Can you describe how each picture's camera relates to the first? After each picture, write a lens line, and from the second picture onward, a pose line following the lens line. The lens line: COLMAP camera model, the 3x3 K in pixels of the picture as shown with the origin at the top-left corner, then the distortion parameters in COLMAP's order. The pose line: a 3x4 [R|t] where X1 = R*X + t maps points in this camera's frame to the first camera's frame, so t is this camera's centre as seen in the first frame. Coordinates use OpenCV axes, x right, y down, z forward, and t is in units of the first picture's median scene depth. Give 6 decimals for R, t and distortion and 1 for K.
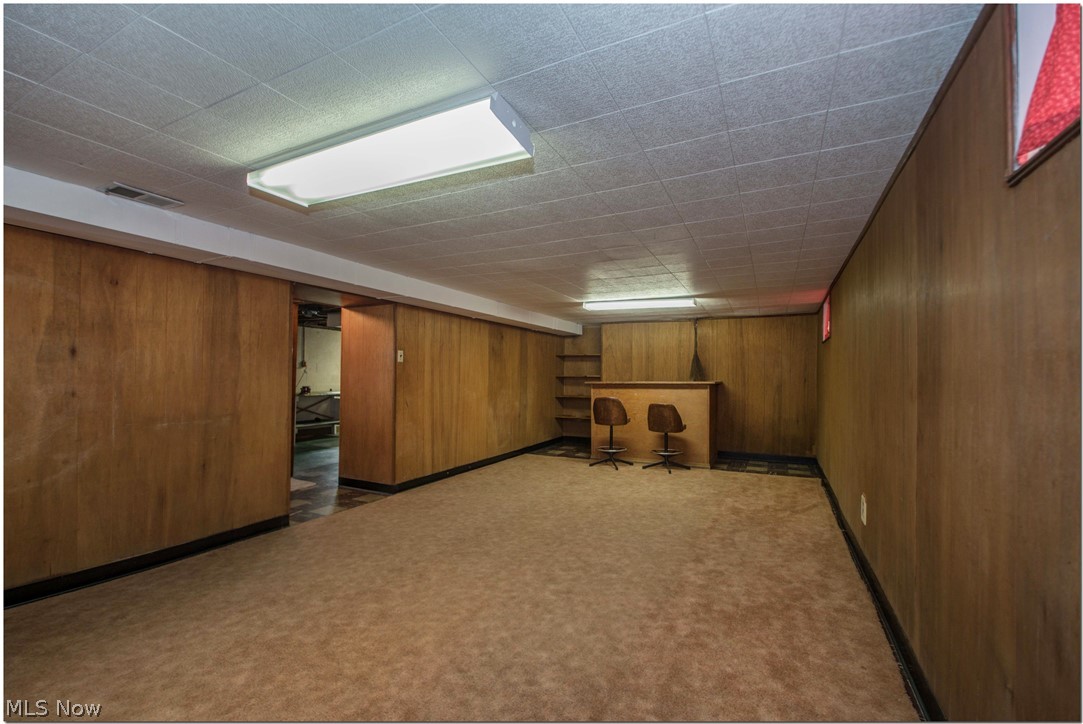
lens RADIAL K [[462.6, 0, 541.8], [0, 462.6, 375.6], [0, 0, 1]] dist [-0.003623, -0.000167]
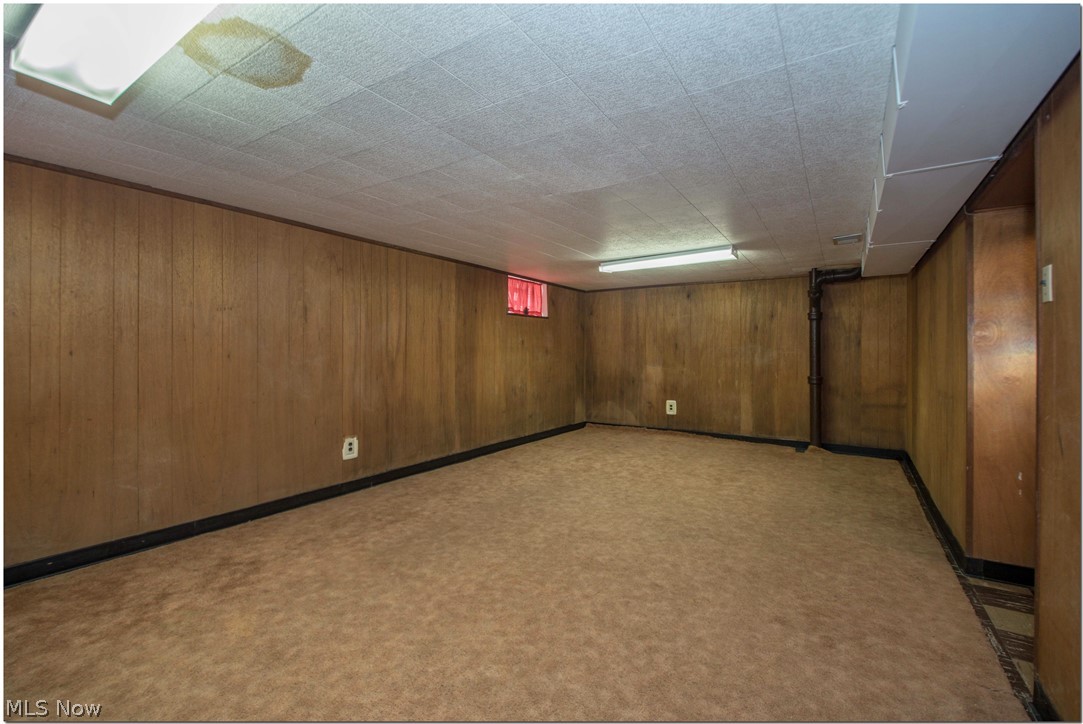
lens RADIAL K [[470.5, 0, 541.2], [0, 470.5, 353.3], [0, 0, 1]] dist [-0.005807, -0.000267]
pose [[-0.993187, -0.014615, 0.115613, 0.000476], [-0.015273, 0.999872, -0.004810, 0.010353], [-0.115528, -0.006543, -0.993283, 1.465230]]
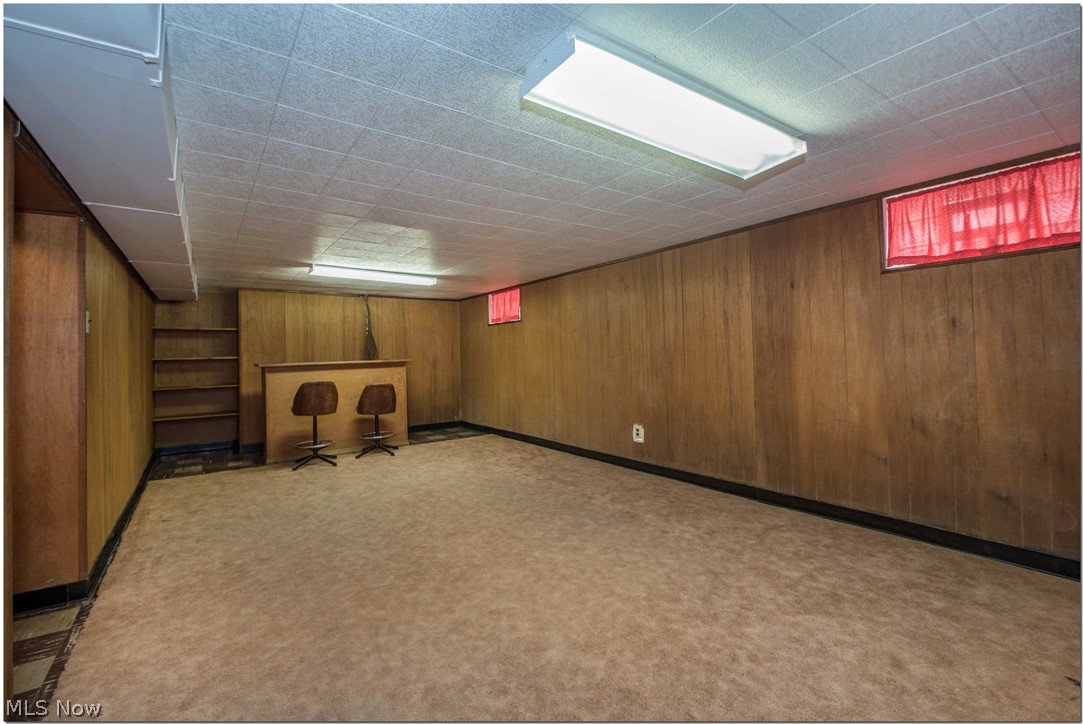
lens RADIAL K [[470.5, 0, 541.2], [0, 470.5, 353.3], [0, 0, 1]] dist [-0.005807, -0.000267]
pose [[0.473358, -0.016794, 0.880710, -0.561920], [0.020855, 0.999752, 0.007855, -0.002884], [-0.880623, 0.014649, 0.473591, 0.341682]]
